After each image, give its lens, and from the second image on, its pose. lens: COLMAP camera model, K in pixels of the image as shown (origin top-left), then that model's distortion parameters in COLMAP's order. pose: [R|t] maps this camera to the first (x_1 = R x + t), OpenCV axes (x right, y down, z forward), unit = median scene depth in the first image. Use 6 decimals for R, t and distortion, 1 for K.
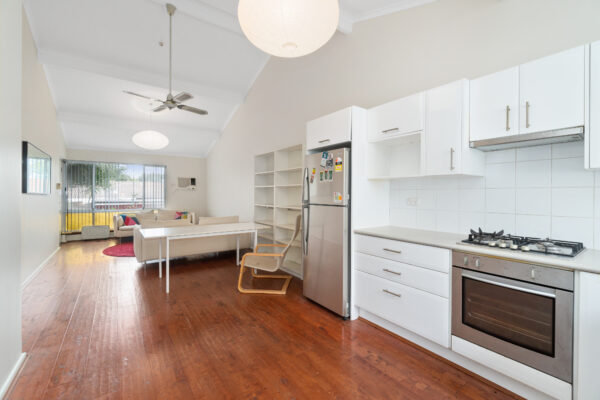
lens RADIAL K [[254.7, 0, 297.8], [0, 254.7, 194.1], [0, 0, 1]] dist [0.001160, 0.000017]
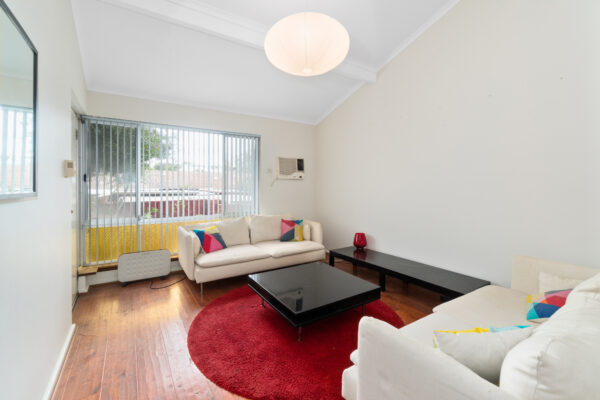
lens RADIAL K [[258.4, 0, 299.7], [0, 258.4, 188.5], [0, 0, 1]] dist [-0.000336, -0.000082]
pose [[0.998387, 0.004390, -0.056606, -0.446118], [-0.003512, 0.999872, 0.015596, -0.006261], [0.056667, -0.015372, 0.998275, 0.498146]]
